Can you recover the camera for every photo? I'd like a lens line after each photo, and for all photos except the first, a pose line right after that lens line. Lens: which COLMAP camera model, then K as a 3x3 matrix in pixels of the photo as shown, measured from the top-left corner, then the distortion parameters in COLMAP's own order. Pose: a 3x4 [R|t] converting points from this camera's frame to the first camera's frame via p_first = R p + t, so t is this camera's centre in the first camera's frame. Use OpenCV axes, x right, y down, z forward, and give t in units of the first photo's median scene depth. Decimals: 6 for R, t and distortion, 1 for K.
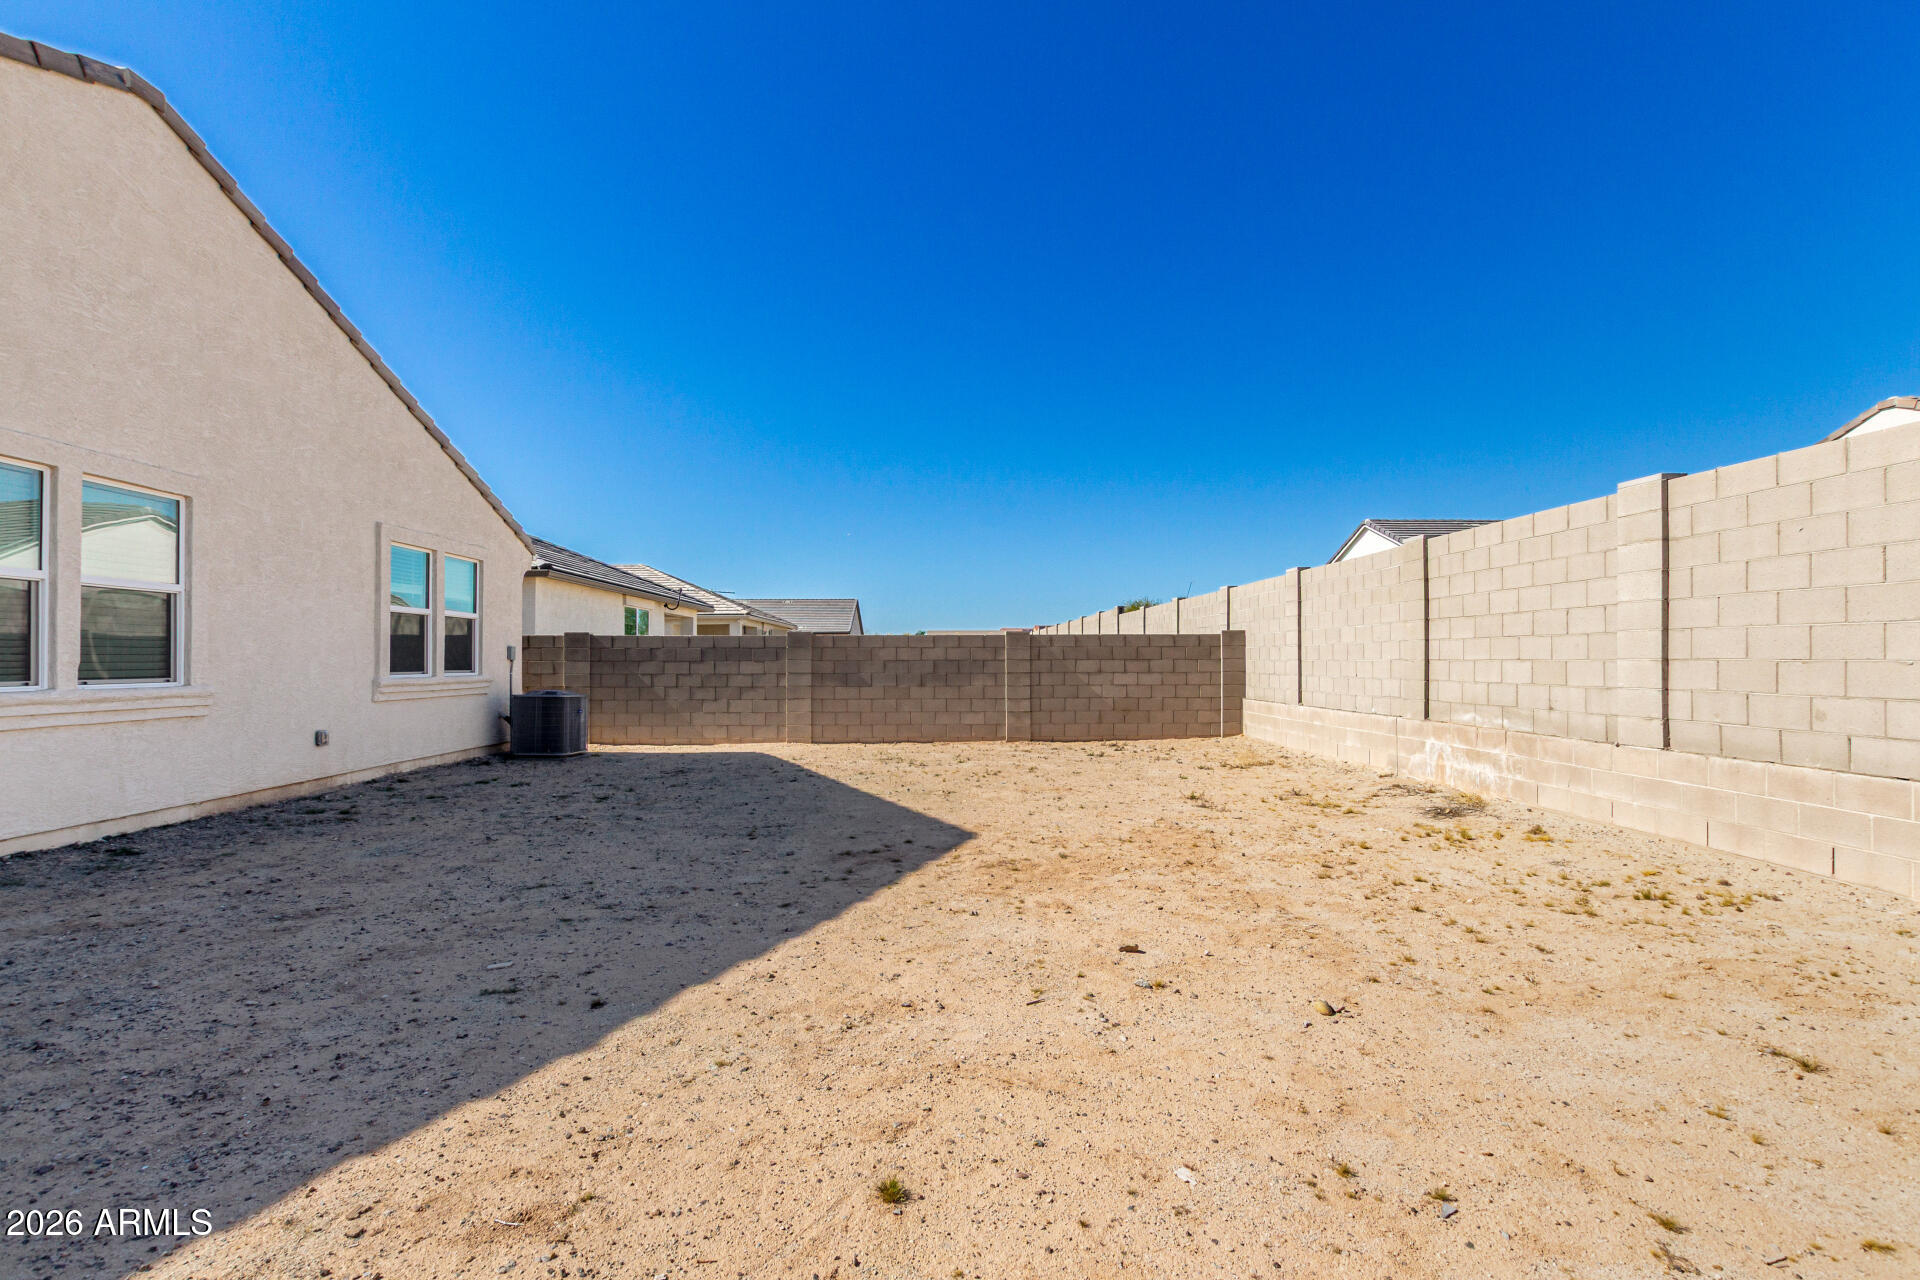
lens RADIAL K [[884.8, 0, 951.4], [0, 884.8, 652.4], [0, 0, 1]] dist [0.000342, 0.000357]
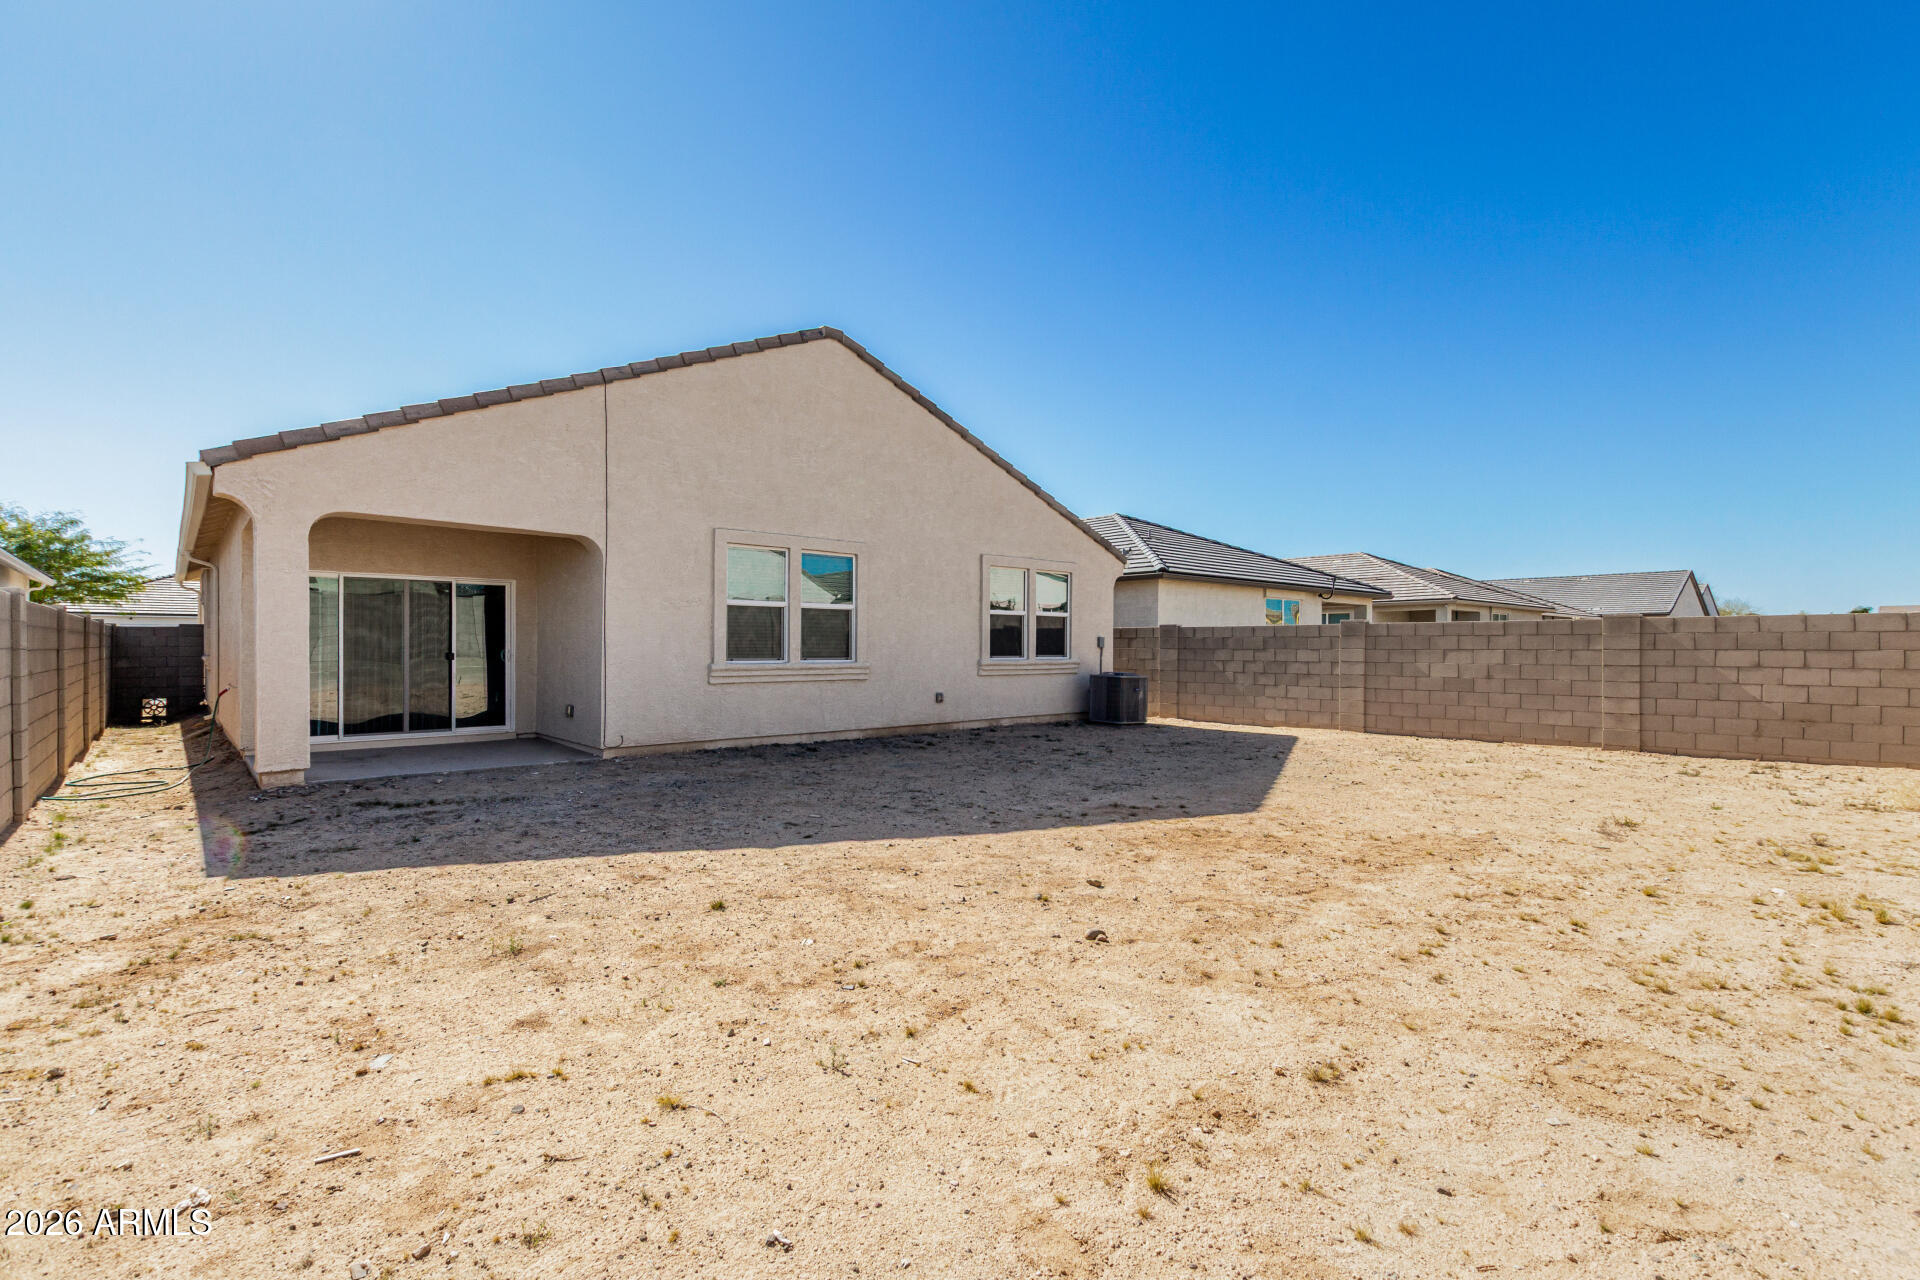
lens RADIAL K [[884.8, 0, 958.0], [0, 884.8, 643.6], [0, 0, 1]] dist [0.000342, 0.000357]
pose [[0.637949, 0.000294, -0.770079, 0.483475], [0.003712, 0.999987, 0.003457, -0.003285], [0.770070, -0.005063, 0.637940, 0.027739]]
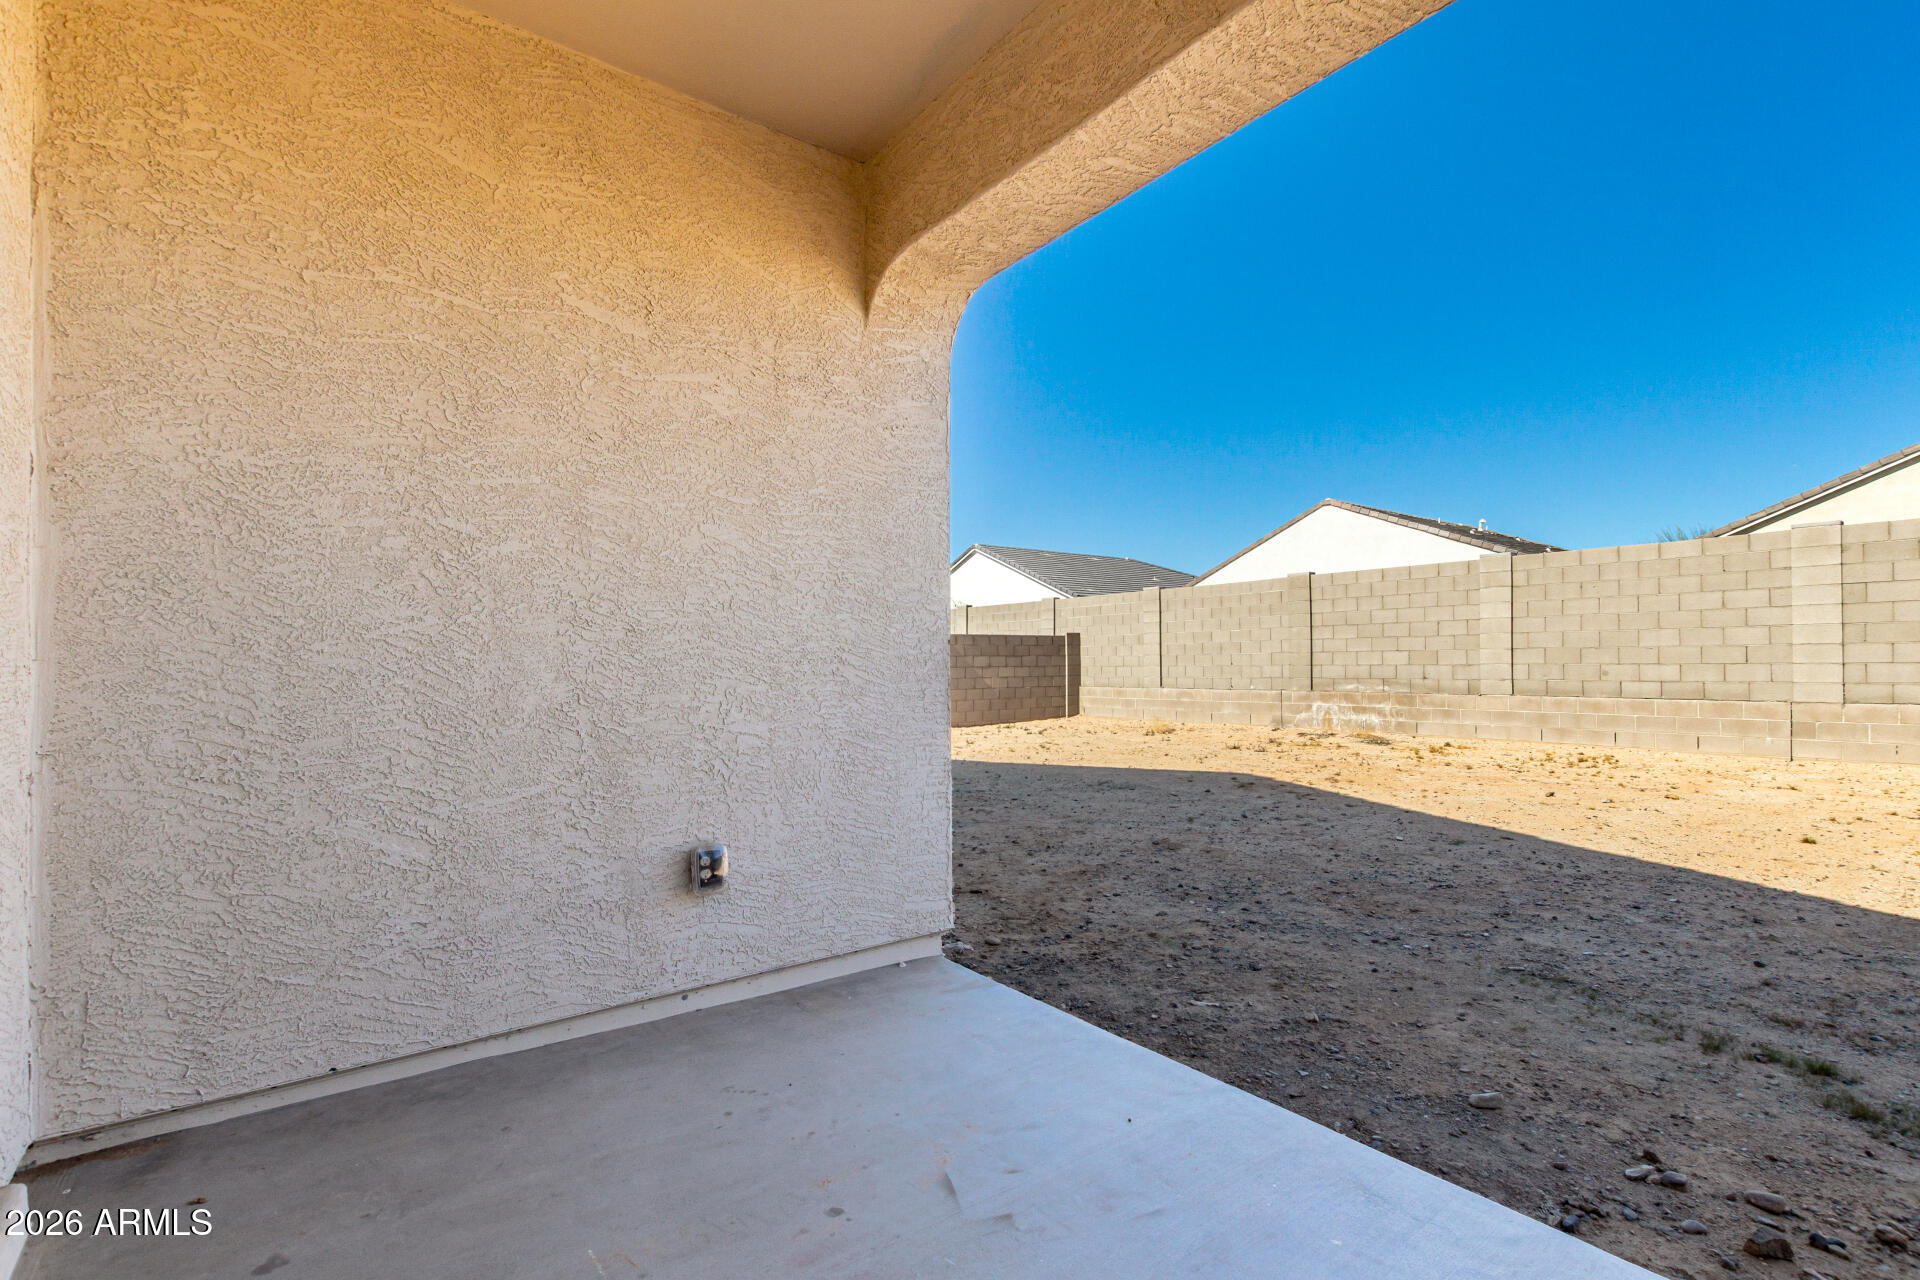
lens RADIAL K [[884.8, 0, 971.0], [0, 884.8, 648.2], [0, 0, 1]] dist [0.000342, 0.000357]
pose [[0.787456, 0.005215, 0.616348, -0.897776], [0.002538, 0.999928, -0.011703, 0.018238], [-0.616365, 0.010780, 0.787387, 0.140706]]
